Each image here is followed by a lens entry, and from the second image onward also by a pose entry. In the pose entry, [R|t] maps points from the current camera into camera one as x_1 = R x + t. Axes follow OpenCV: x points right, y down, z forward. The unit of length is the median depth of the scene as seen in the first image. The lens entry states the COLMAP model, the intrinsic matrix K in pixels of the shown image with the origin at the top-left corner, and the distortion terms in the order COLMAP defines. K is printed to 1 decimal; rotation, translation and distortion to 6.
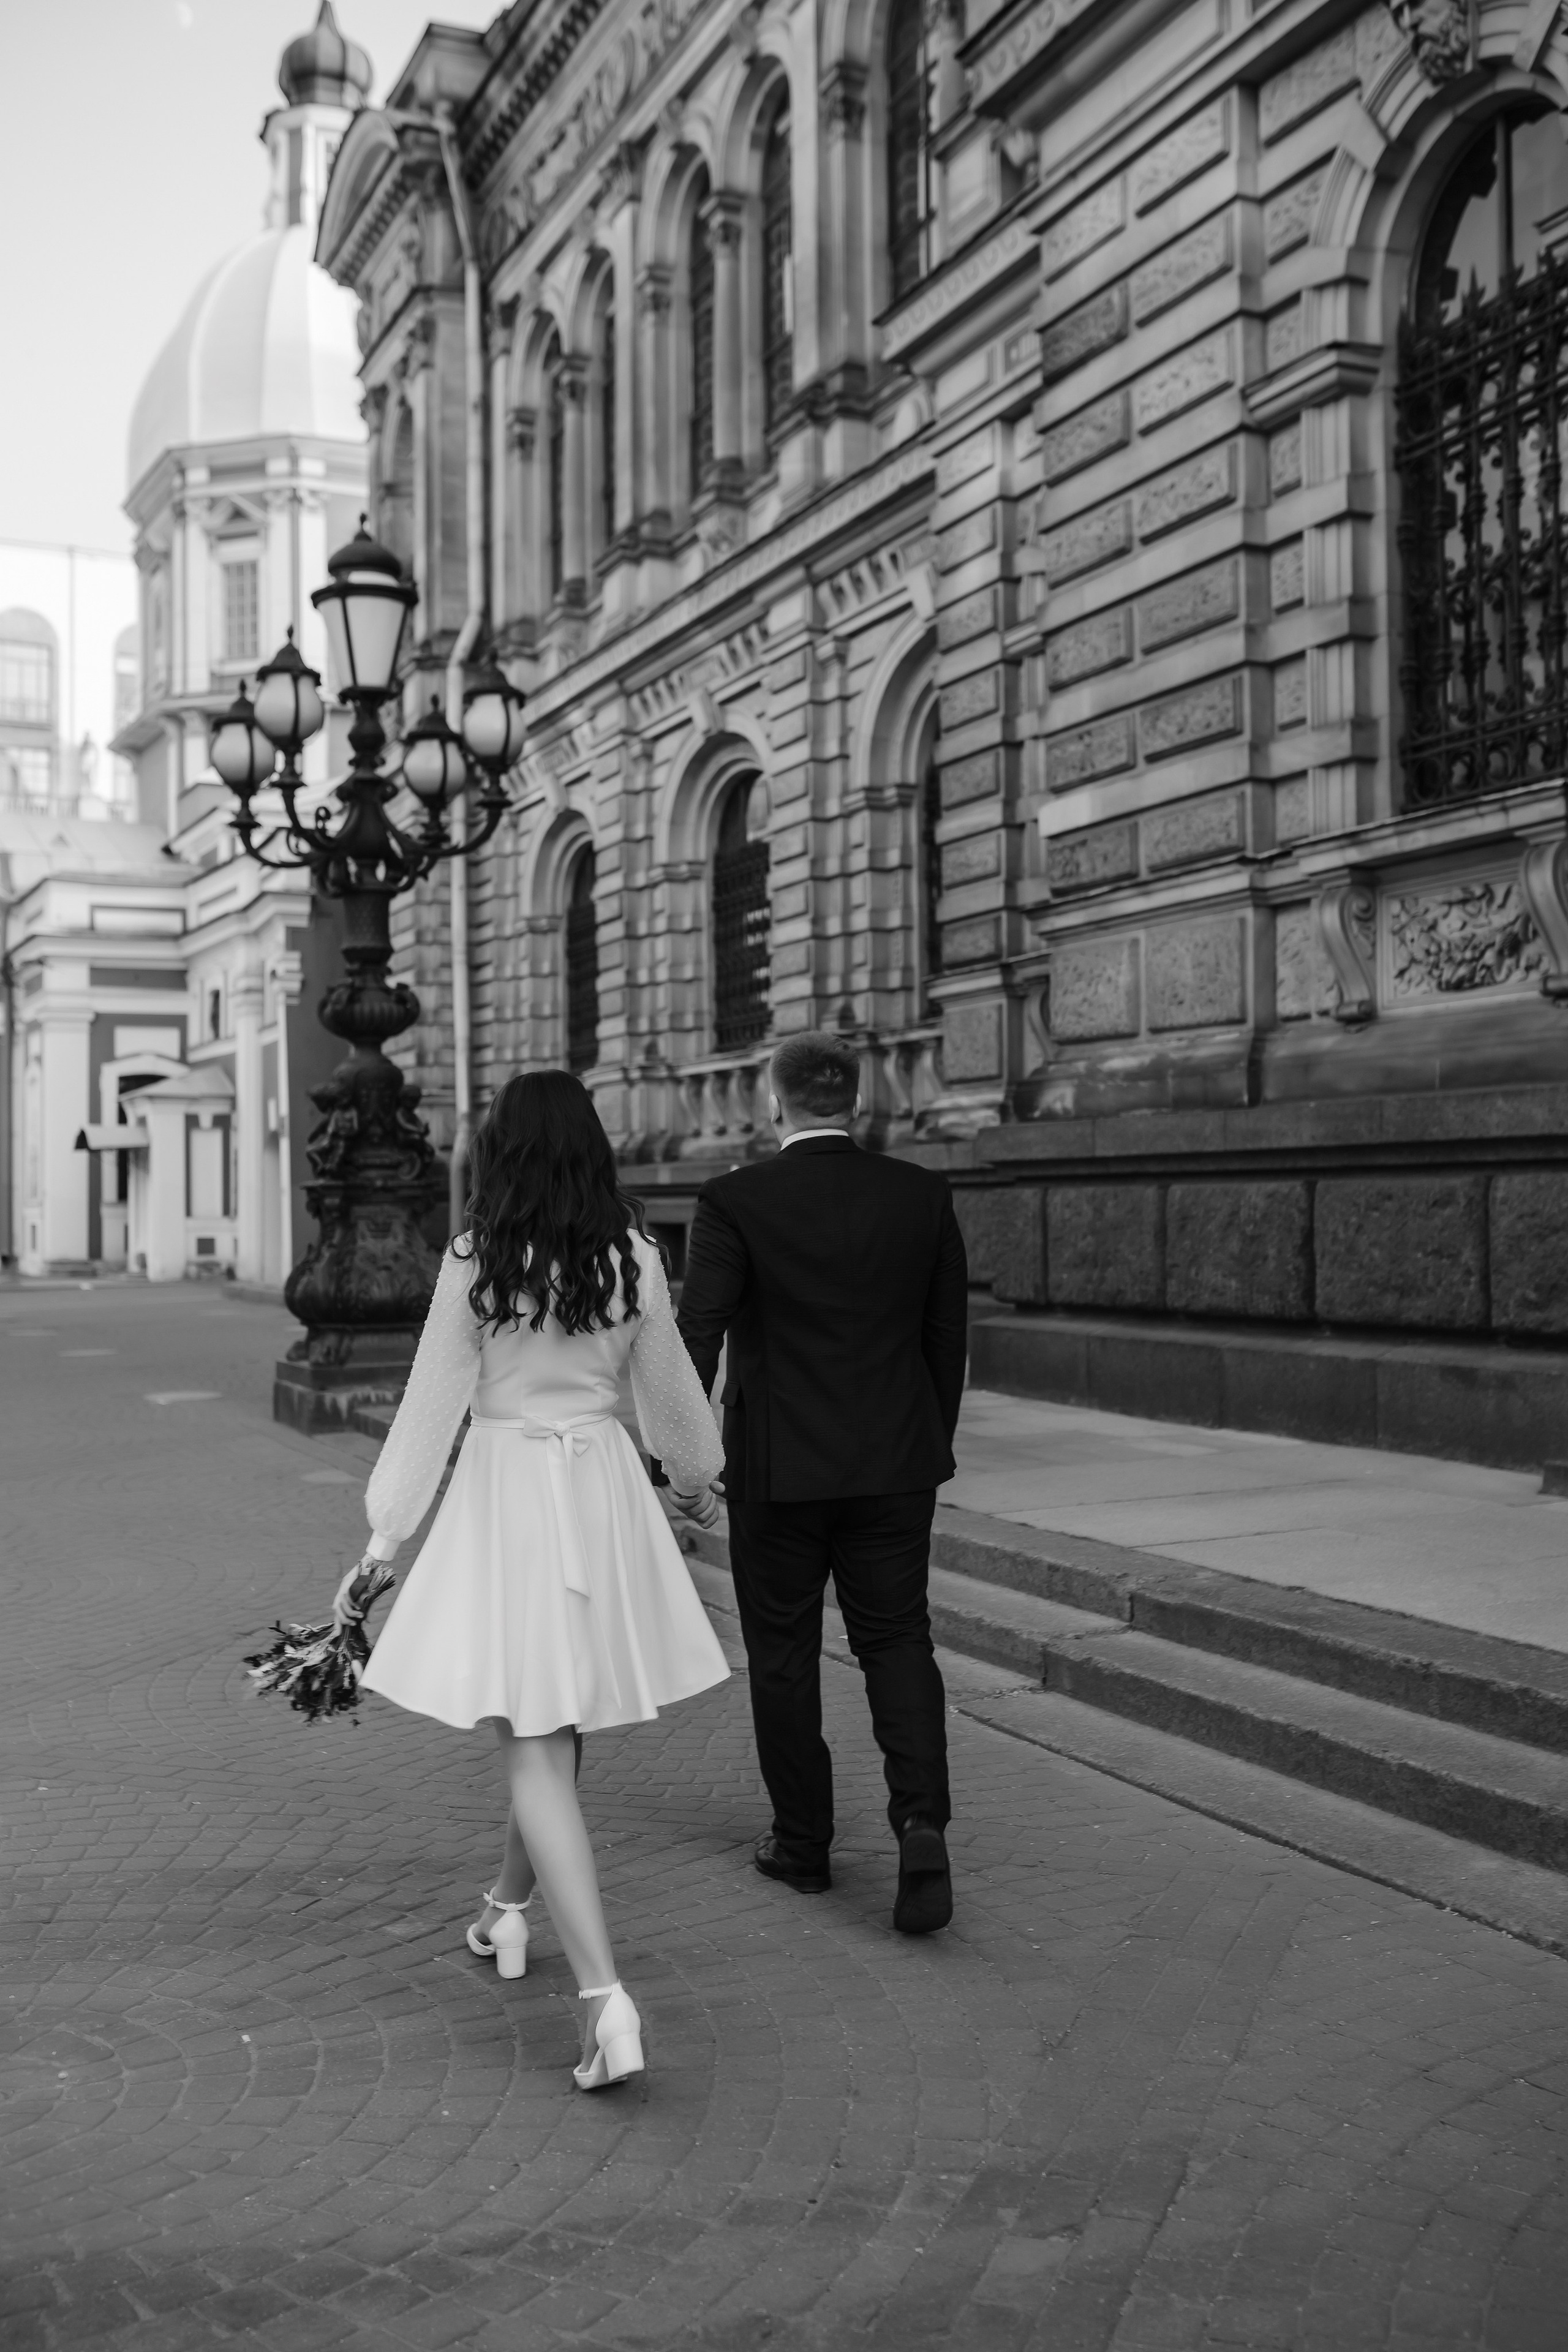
lens RADIAL K [[2240.7, 0, 784.0], [0, 2240.7, 1176.0], [0, 0, 1]] dist [-0.059115, 0.086555]
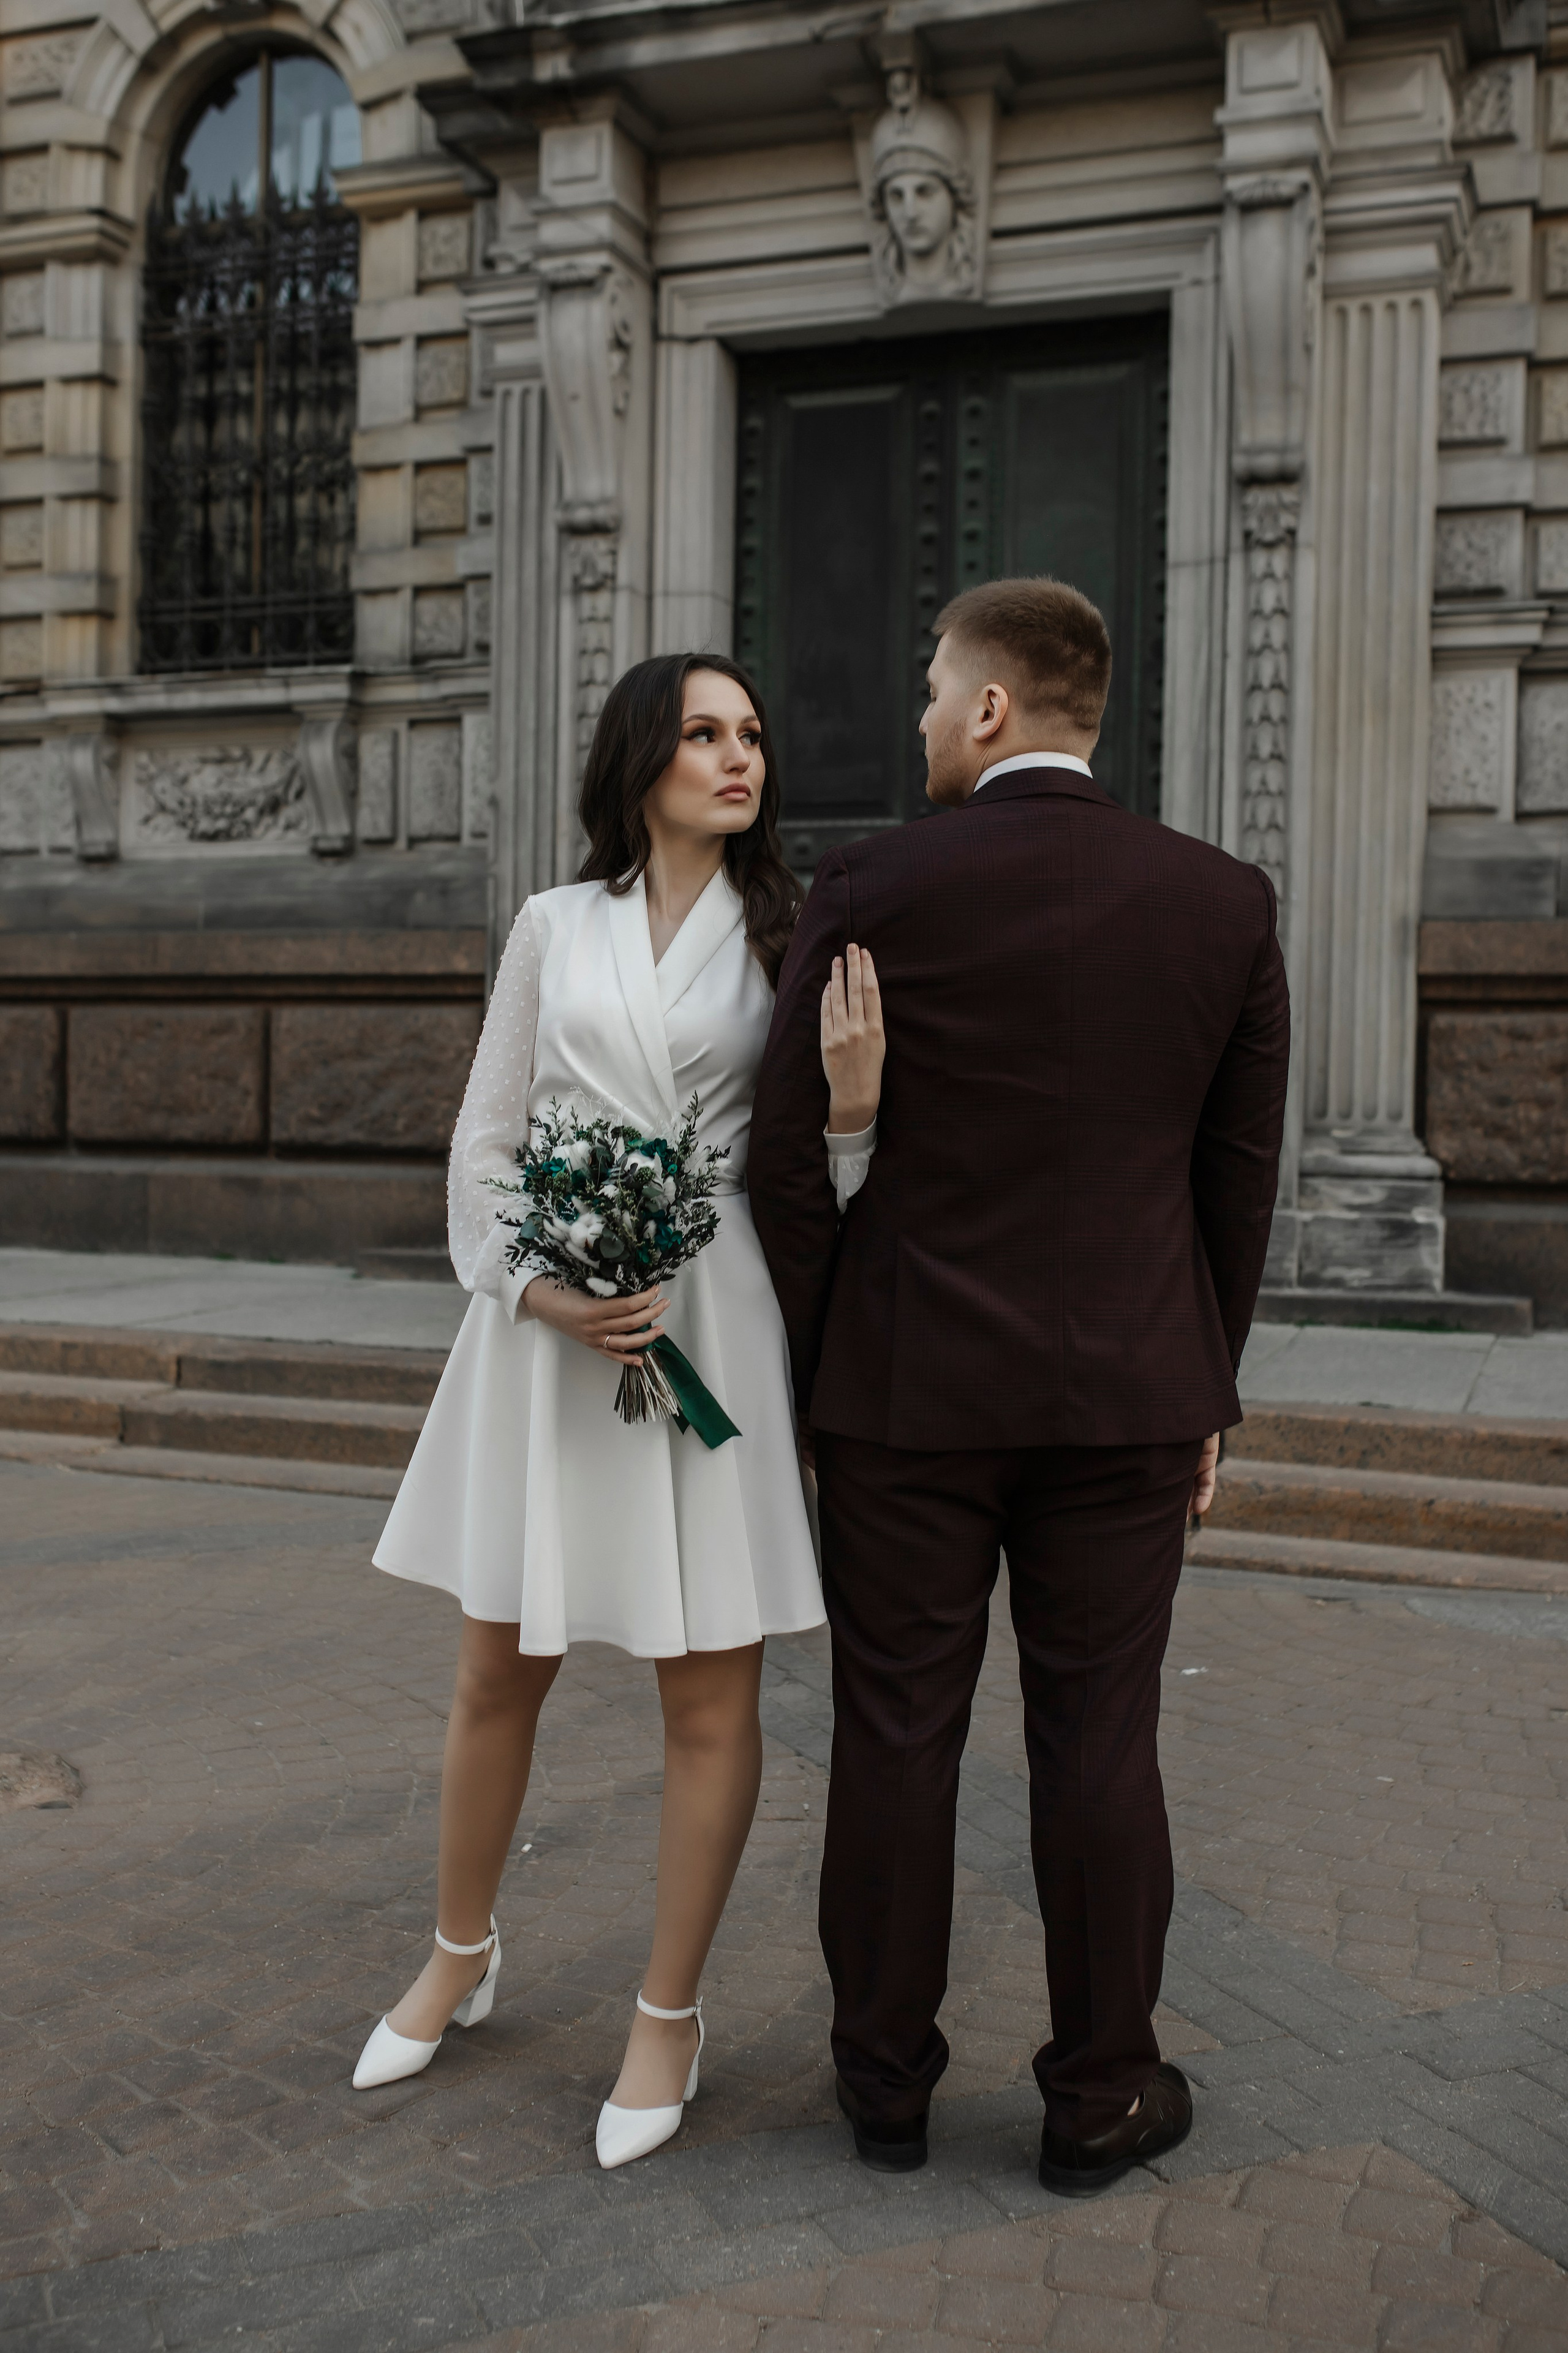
lens RADIAL K [[2306.3, 0, 784.0], [0, 2306.3, 1176.5], [0, 0, 1]] dist [-0.057633, 0.087484]
pose [[0.708815, -0.003383, 0.705386, -0.278398], [-0.034883, 0.998597, 0.039842, 0.025596], [-0.704531, -0.052846, 0.707703, -0.013643]]
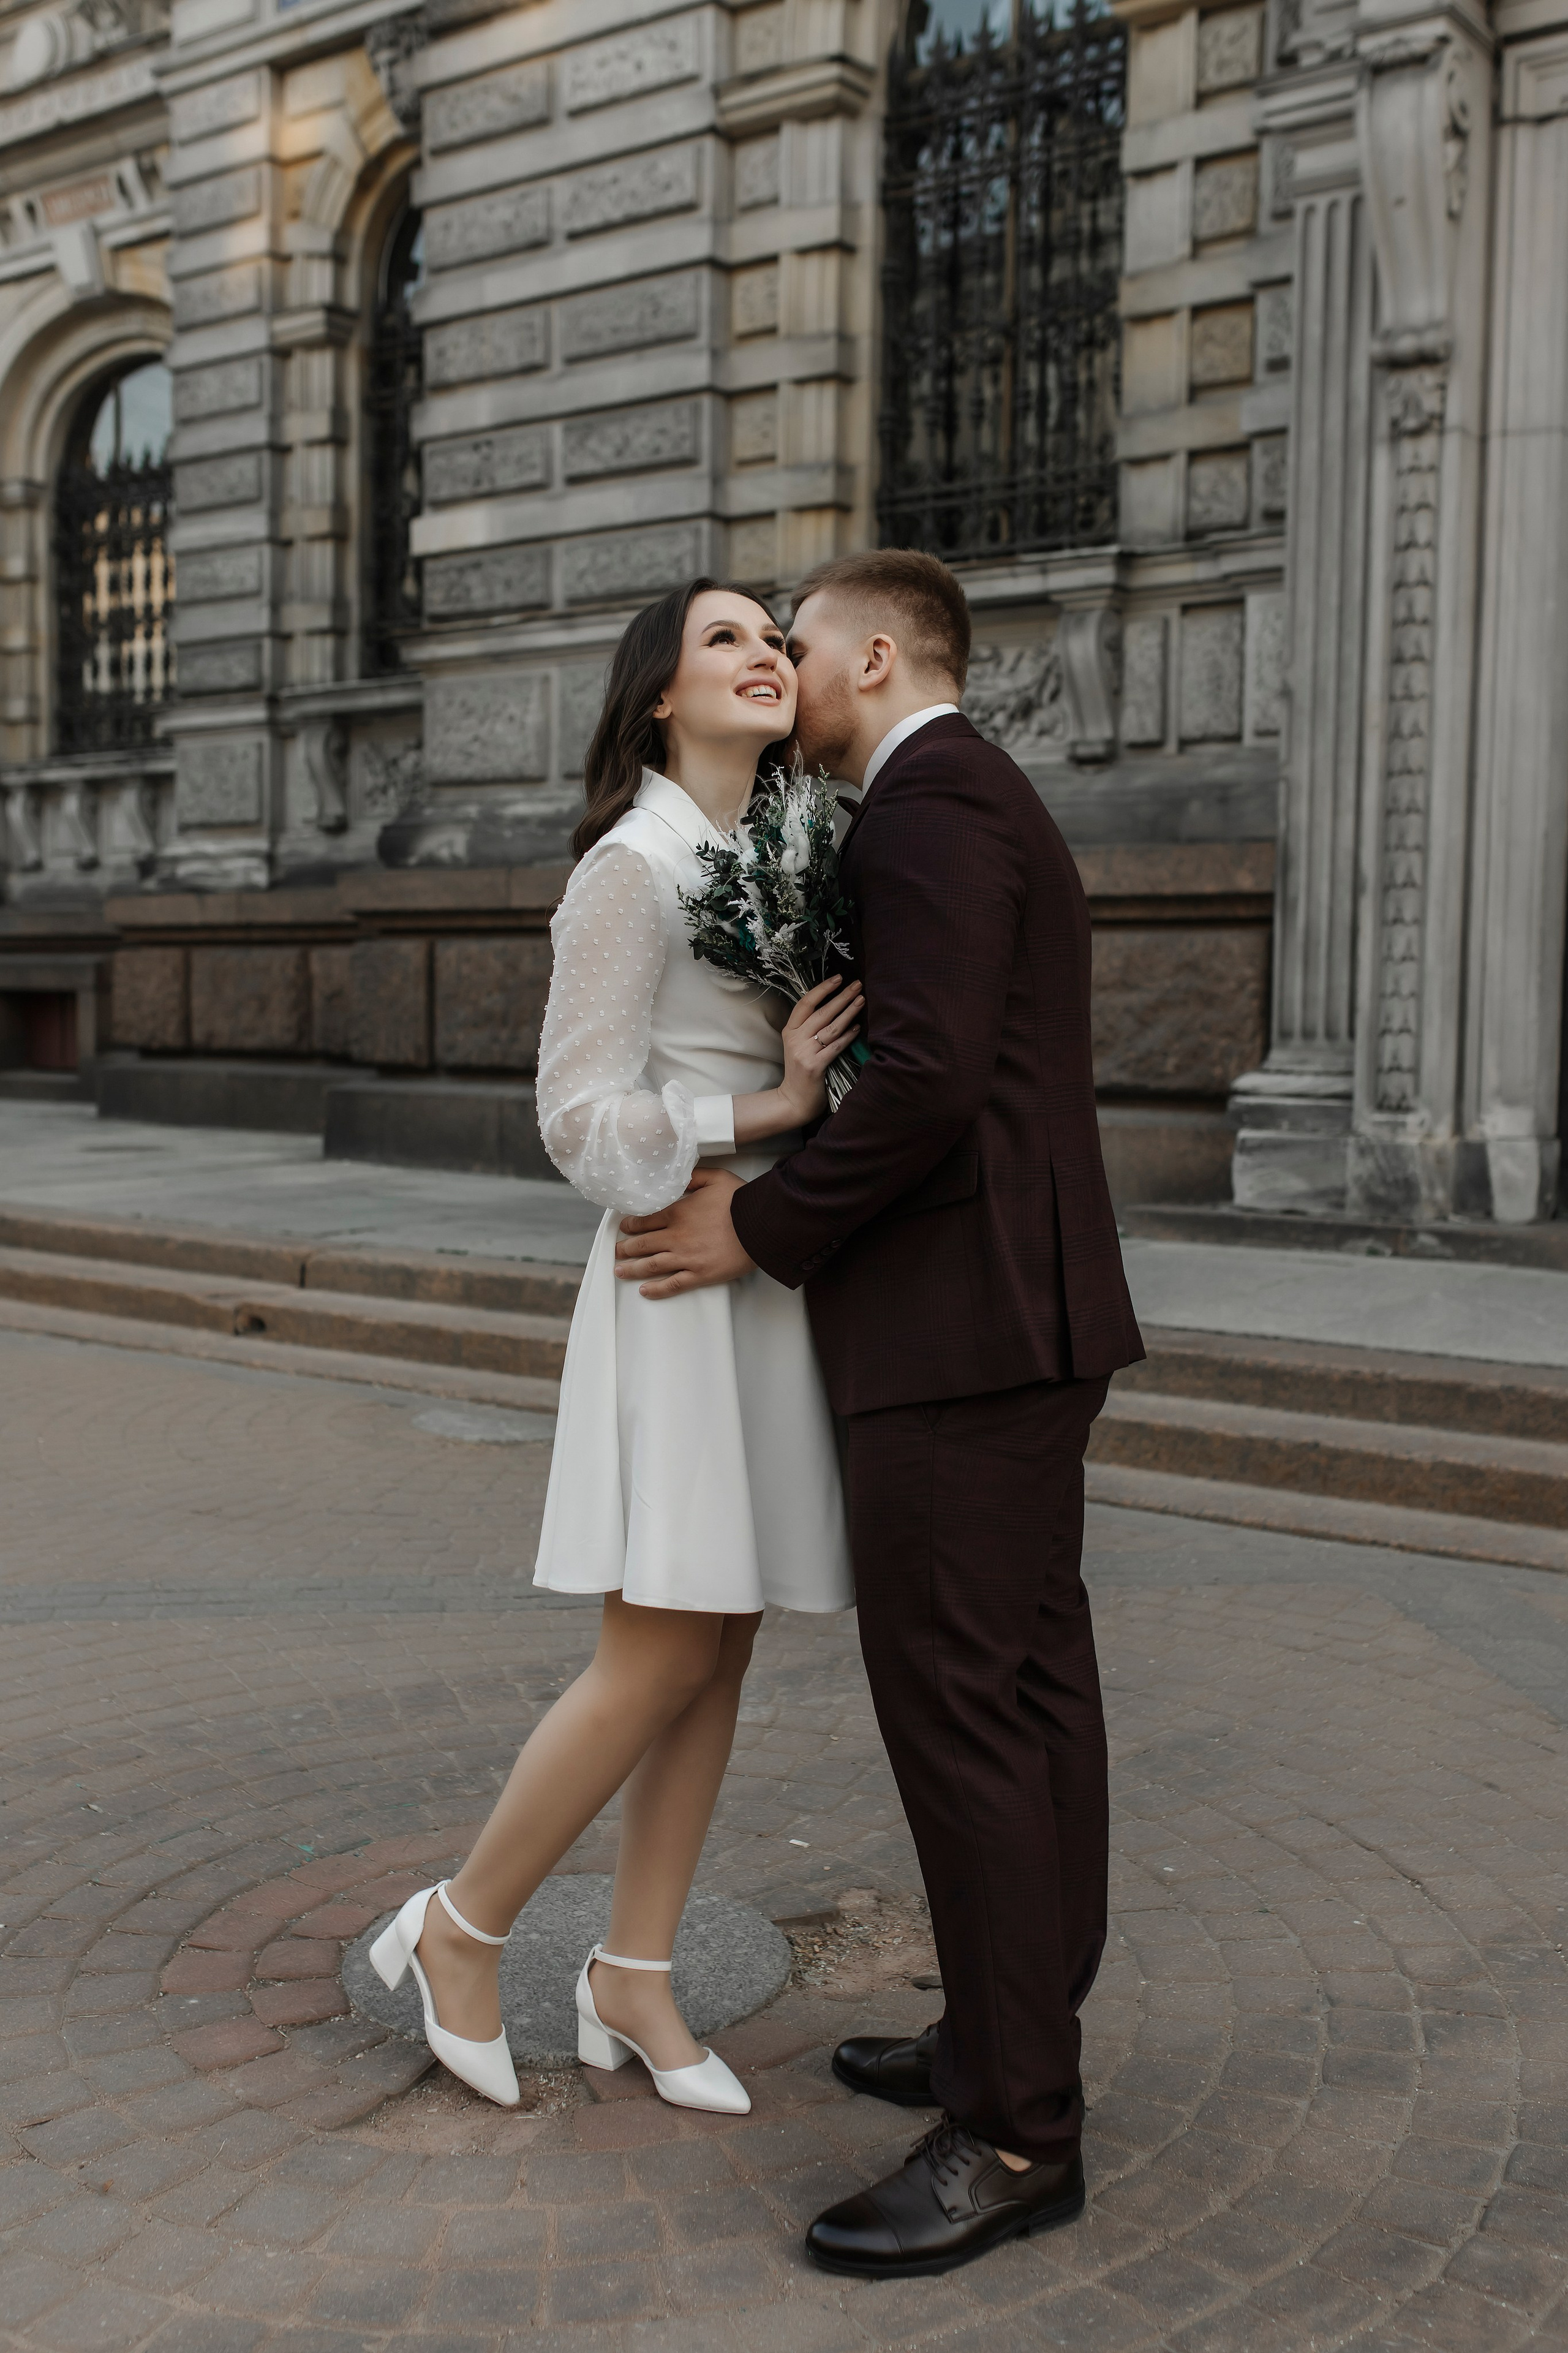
lens RADIAL K [[2334.3, 0, 784.0], [0, 2334.3, 1176.5], [0, 0, 1]] dist [0.005609, 0.001836]
pose [[0.877286, -0.012529, 0.479805, -0.254211], [-0.029411, 0.996377, 0.079793, 0.024283], [-0.479066, -0.084113, 0.873739, 0.092784]]
